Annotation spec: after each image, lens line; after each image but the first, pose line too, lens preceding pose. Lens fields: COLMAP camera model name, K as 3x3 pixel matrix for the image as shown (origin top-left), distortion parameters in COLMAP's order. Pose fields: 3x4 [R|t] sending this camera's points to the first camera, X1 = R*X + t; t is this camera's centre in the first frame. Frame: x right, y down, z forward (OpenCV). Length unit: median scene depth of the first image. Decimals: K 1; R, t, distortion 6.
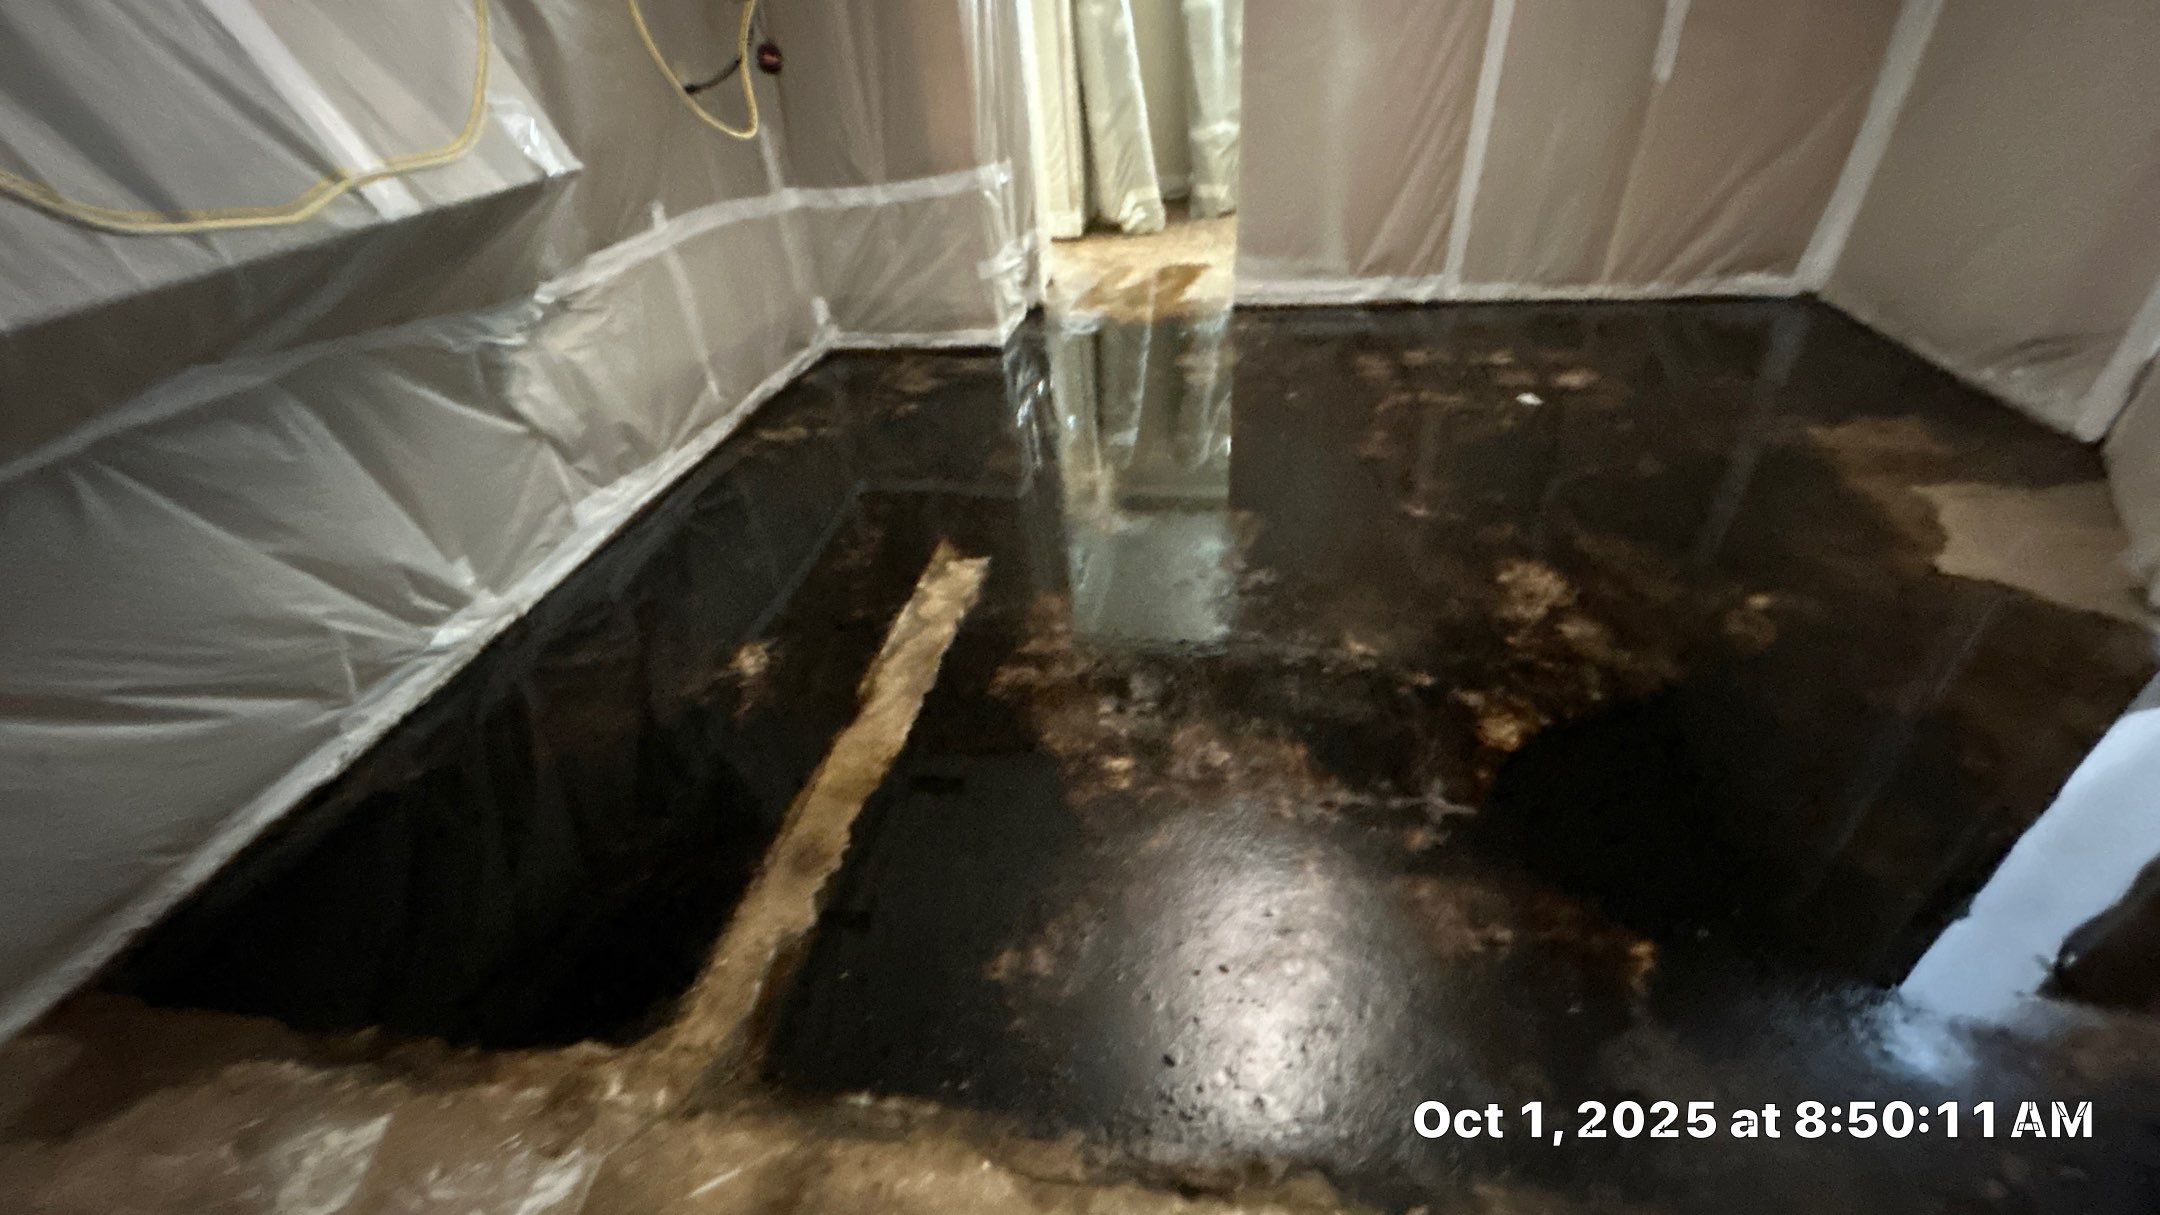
lens RADIAL K [[884.6, 0, 1080.0], [0, 884.6, 607.5], [0, 0, 1]] dist [0.002609, 0.000391]
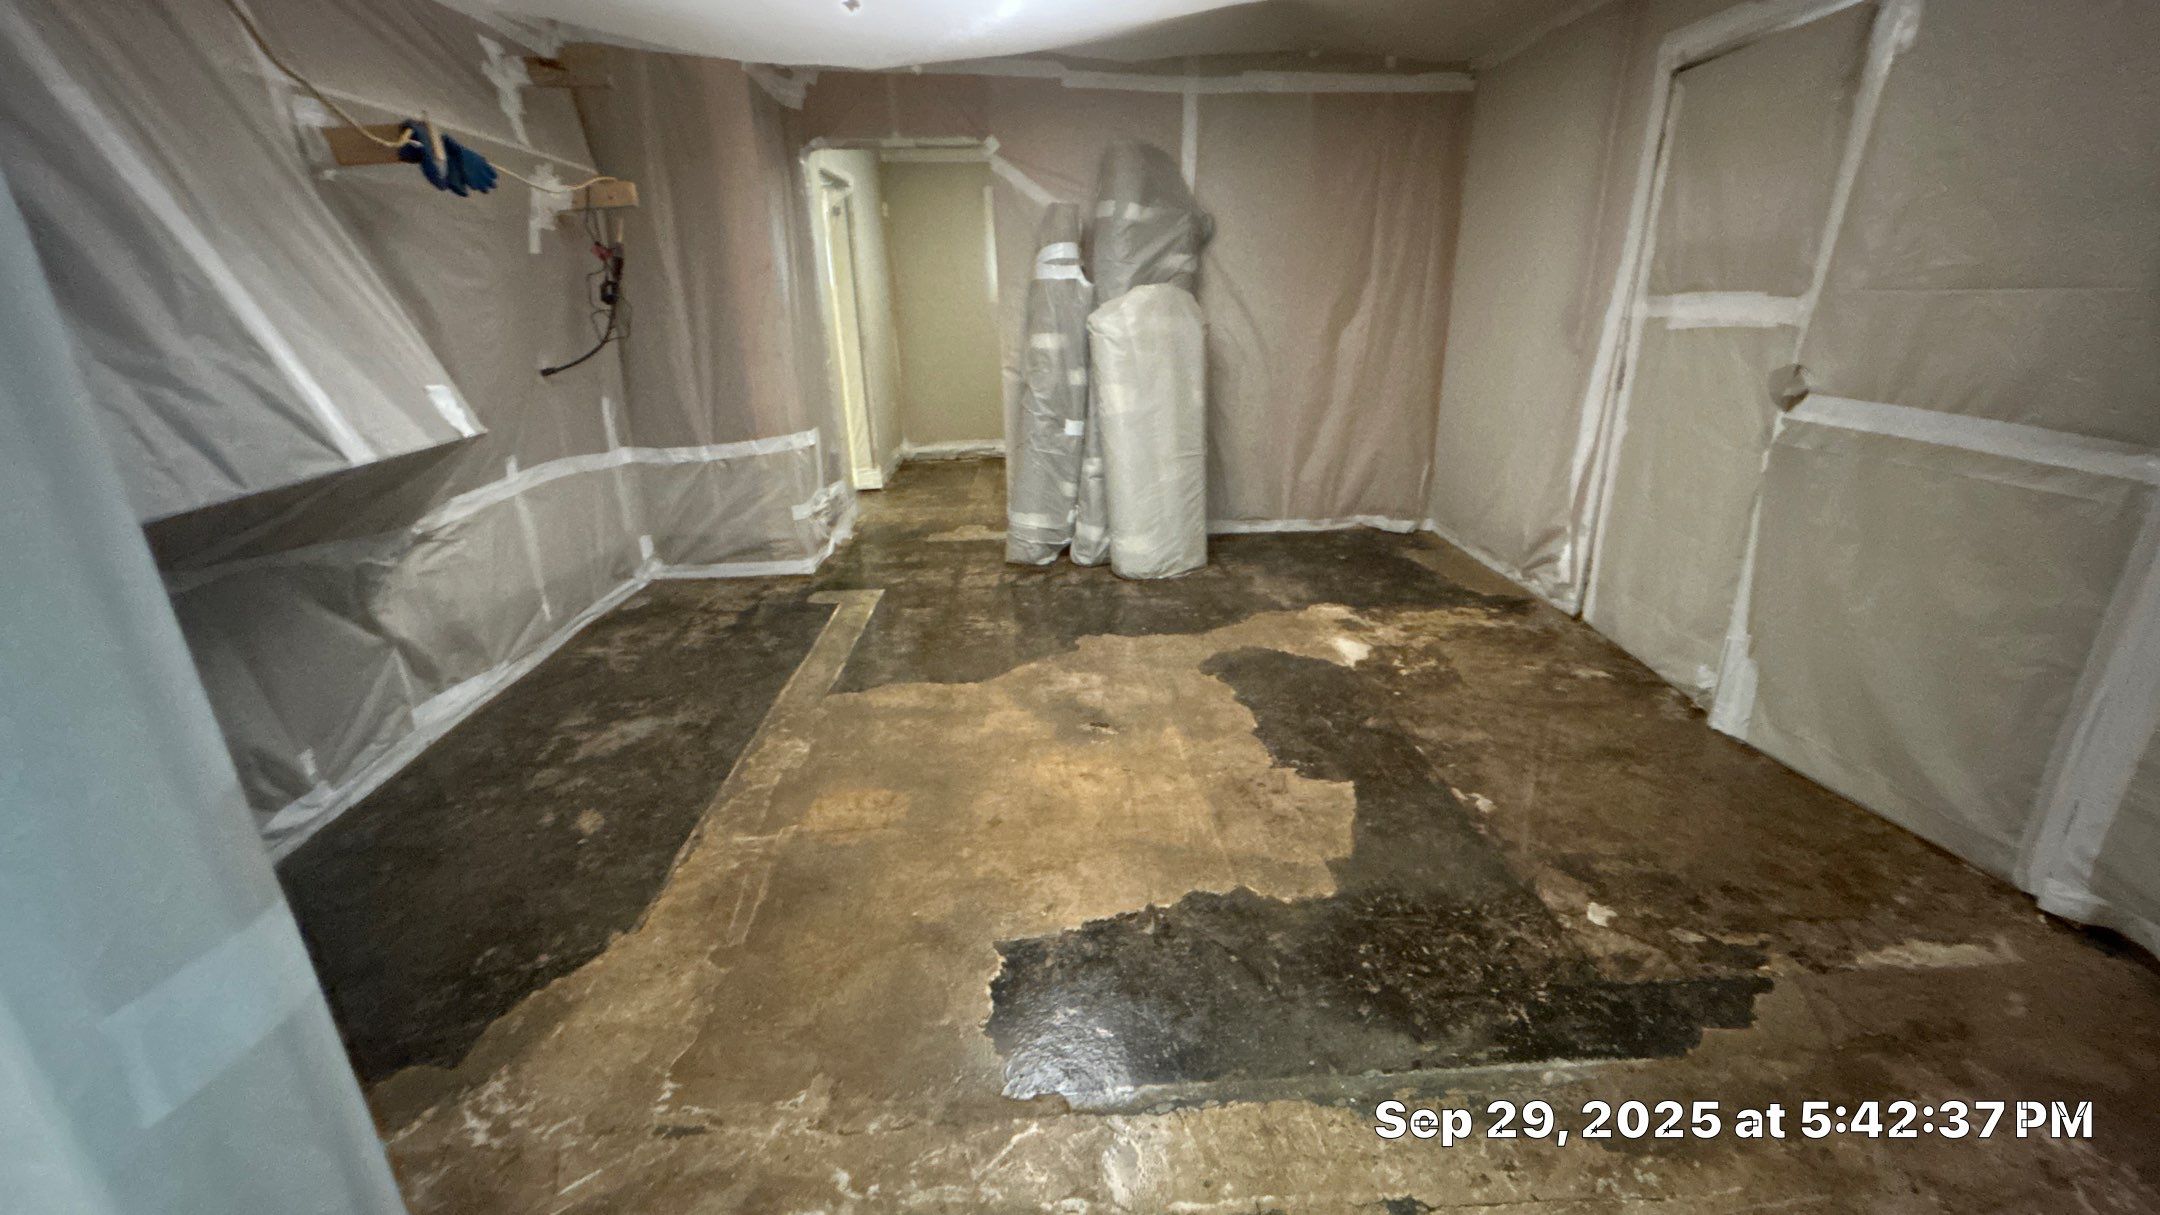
lens RADIAL K [[884.6, 0, 1080.0], [0, 884.6, 607.5], [0, 0, 1]] dist [0.002609, 0.000391]
pose [[0.977472, -0.028096, 0.209189, 0.013440], [0.082613, 0.962957, -0.256687, 0.095495], [-0.194228, 0.268186, 0.943584, -0.196815]]
